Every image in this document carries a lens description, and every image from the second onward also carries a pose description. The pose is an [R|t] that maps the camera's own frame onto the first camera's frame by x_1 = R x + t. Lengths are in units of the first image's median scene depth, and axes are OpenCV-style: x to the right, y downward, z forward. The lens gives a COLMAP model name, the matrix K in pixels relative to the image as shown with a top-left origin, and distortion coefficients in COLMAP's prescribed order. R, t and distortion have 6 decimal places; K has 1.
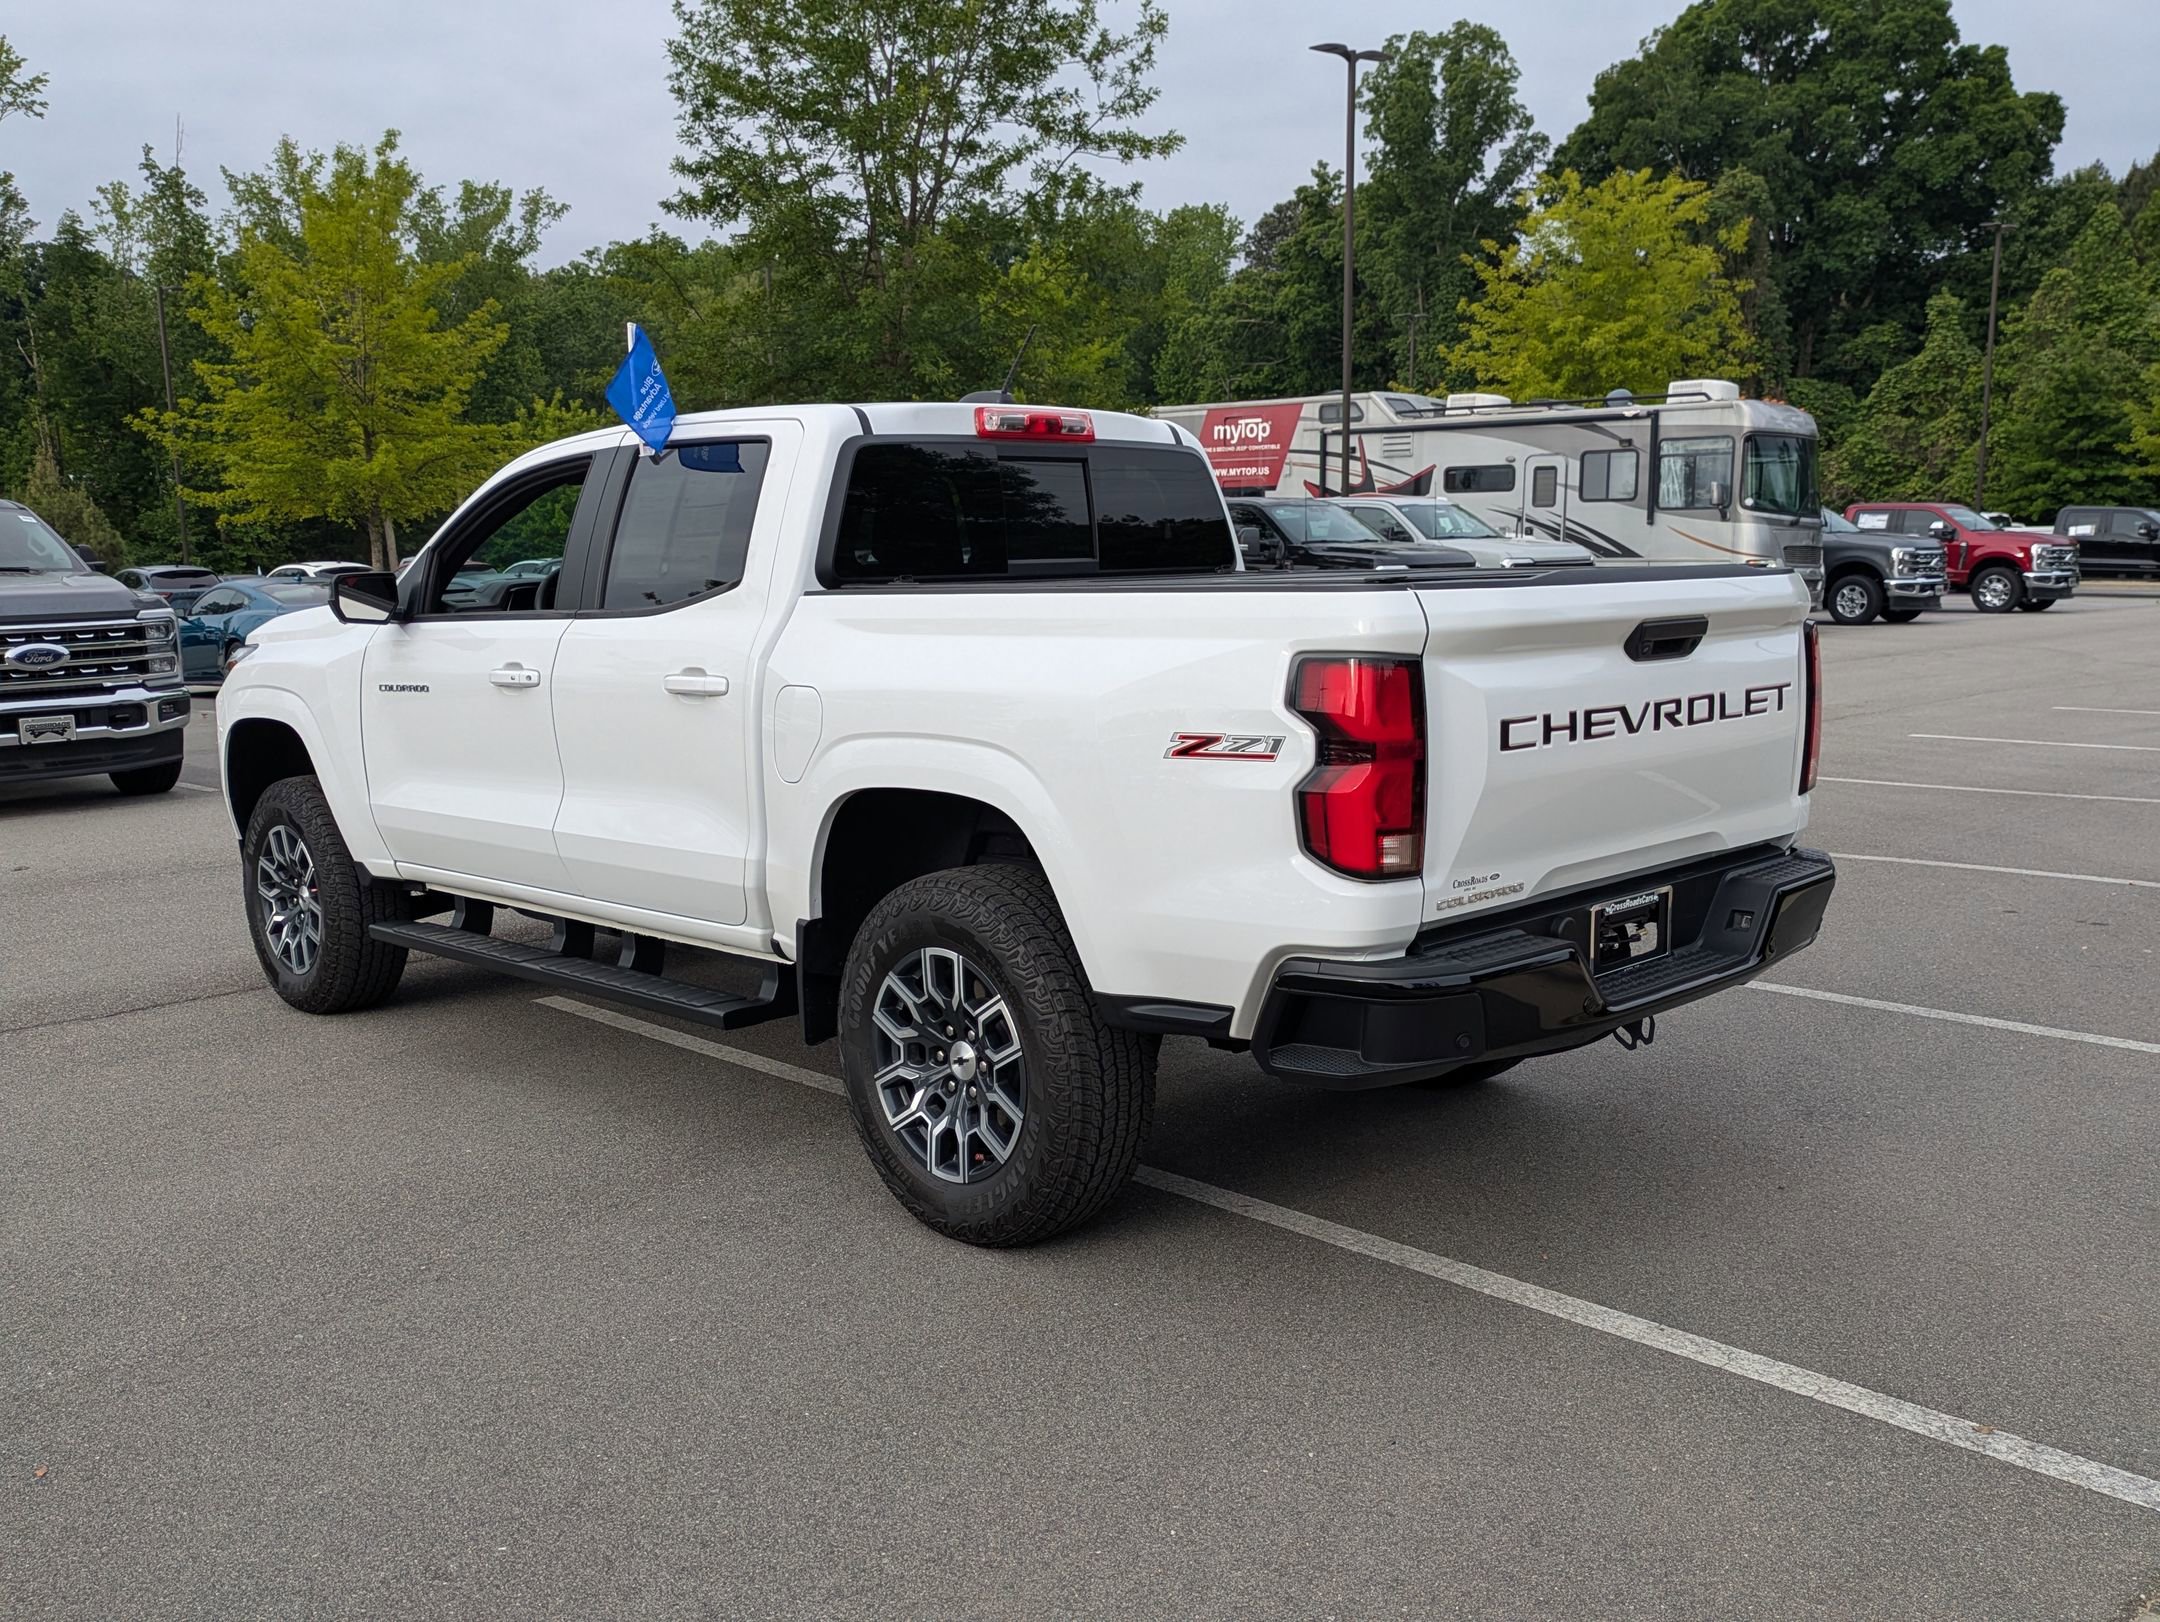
lens RADIAL K [[1913.7, 0, 1074.5], [0, 1913.7, 817.2], [0, 0, 1]] dist [0.047157, -0.033685]
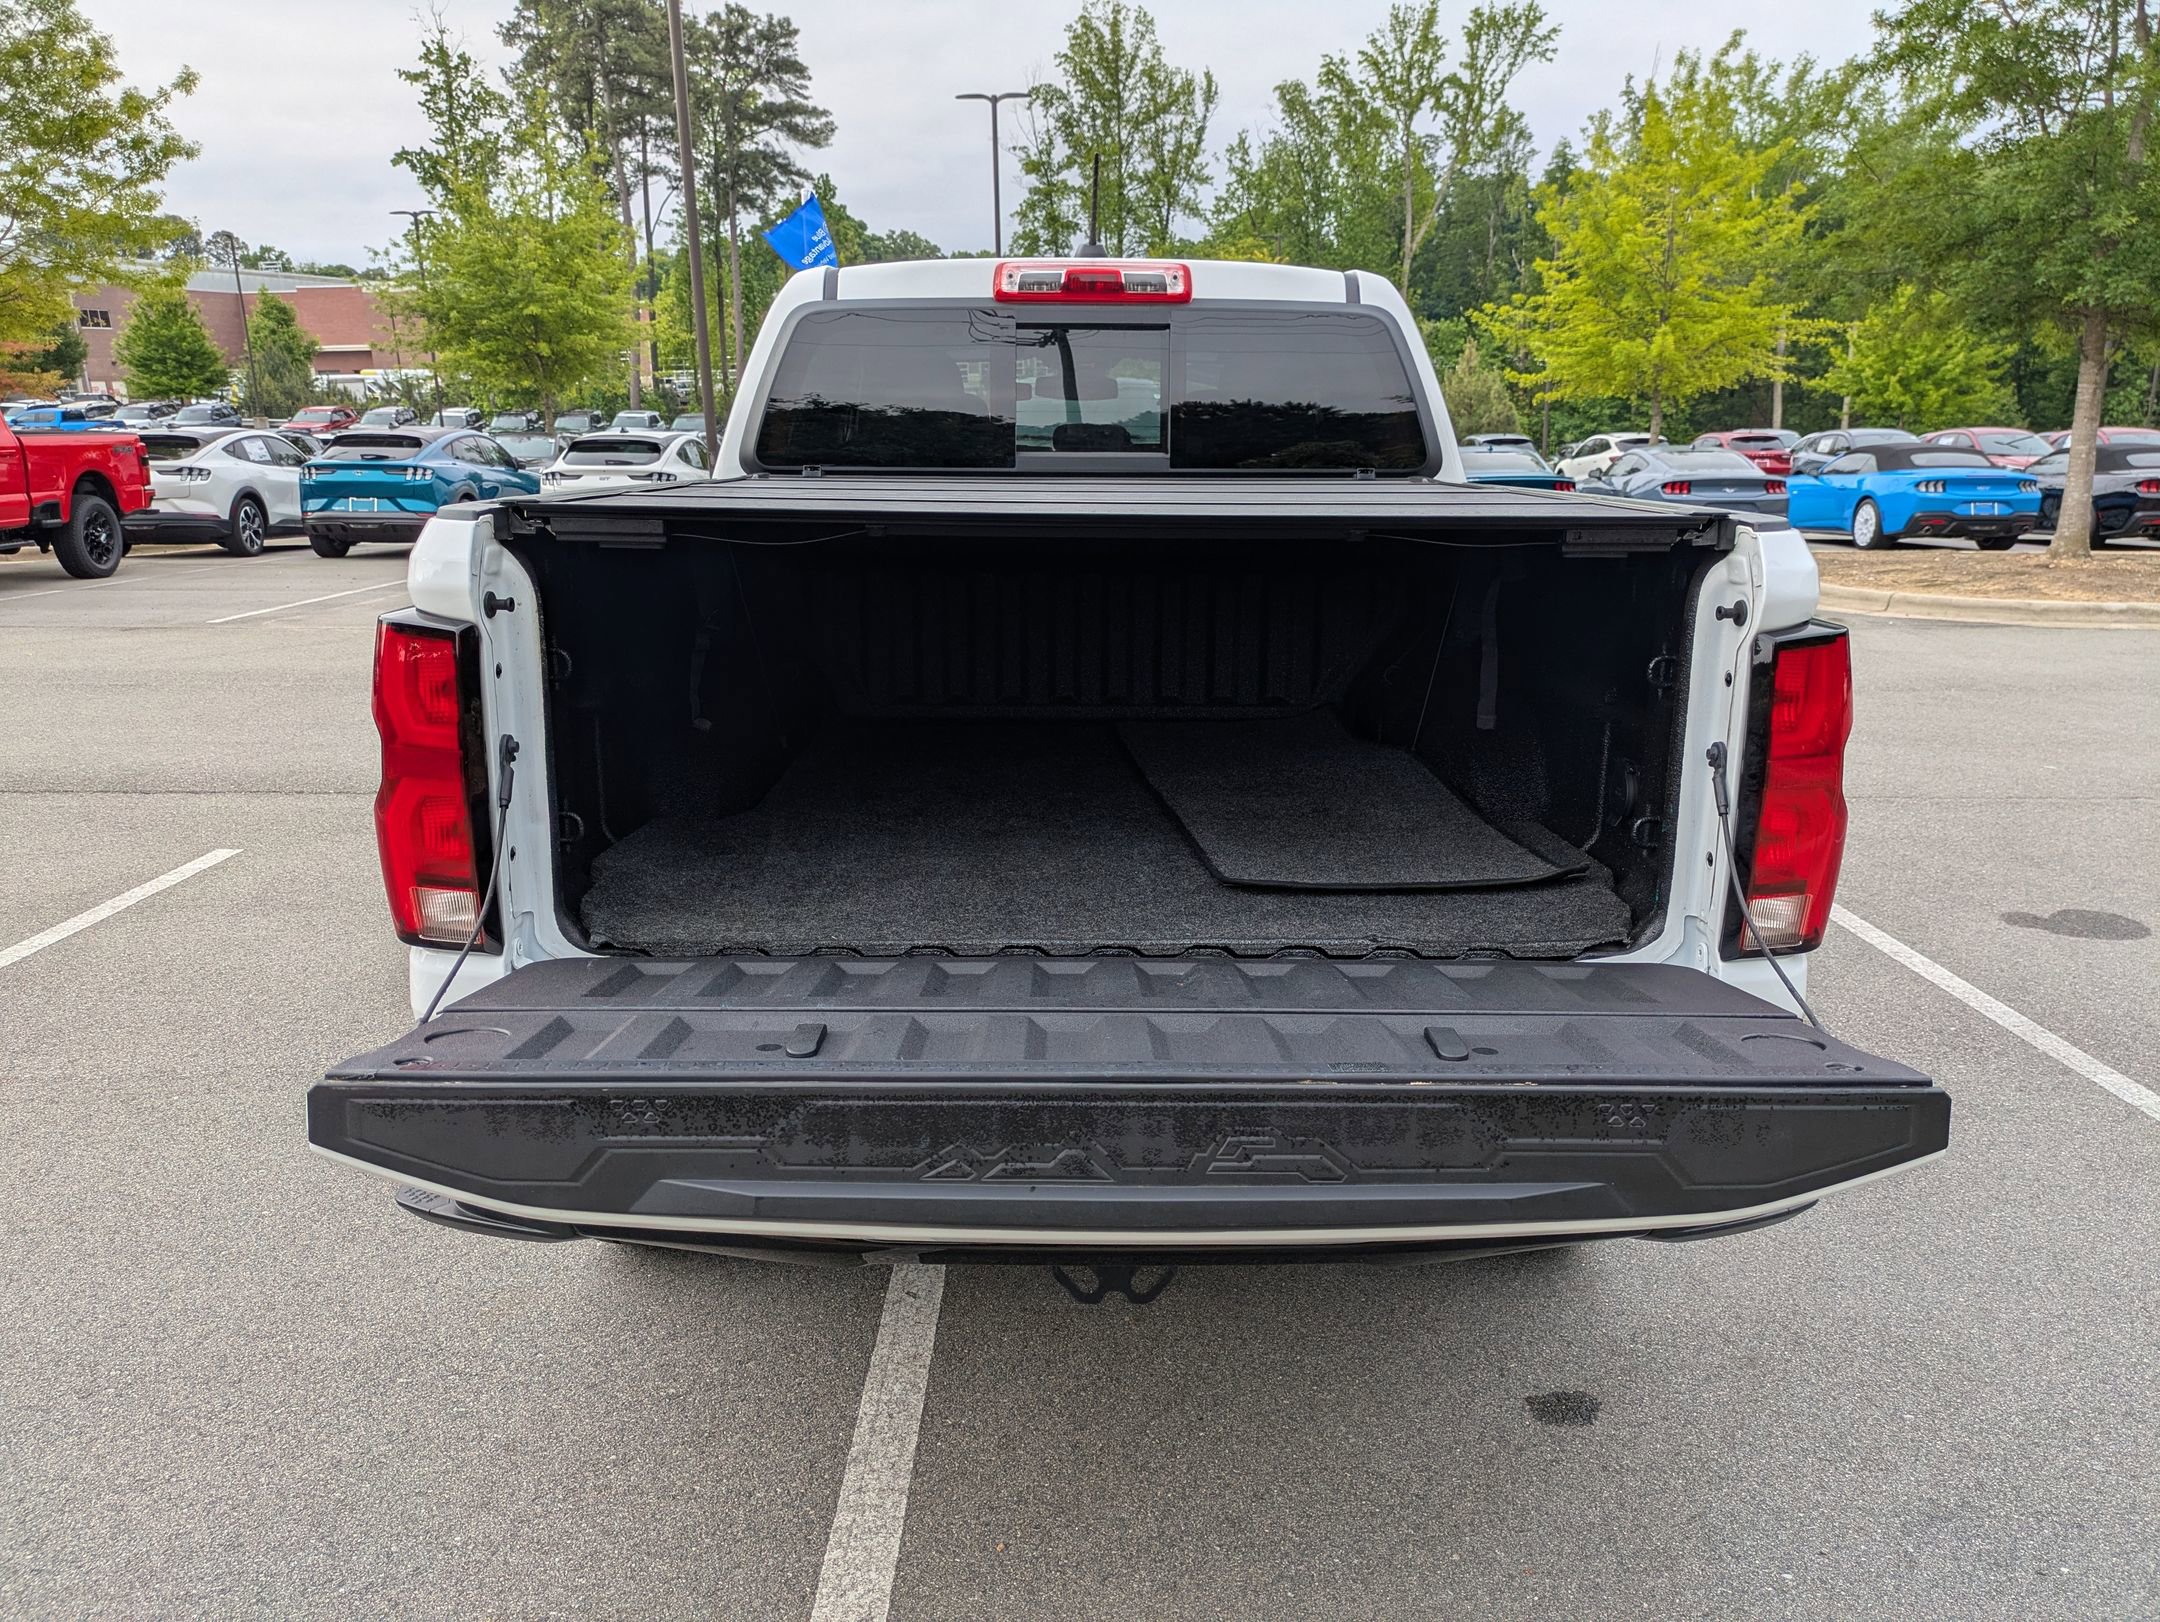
lens RADIAL K [[1611.9, 0, 1086.6], [0, 1611.9, 815.6], [0, 0, 1]] dist [0.028639, -0.007656]
pose [[0.730422, 0.184380, -0.657638, 0.459798], [-0.117699, 0.982448, 0.144719, -0.081304], [0.672778, -0.028303, 0.739303, 0.480384]]
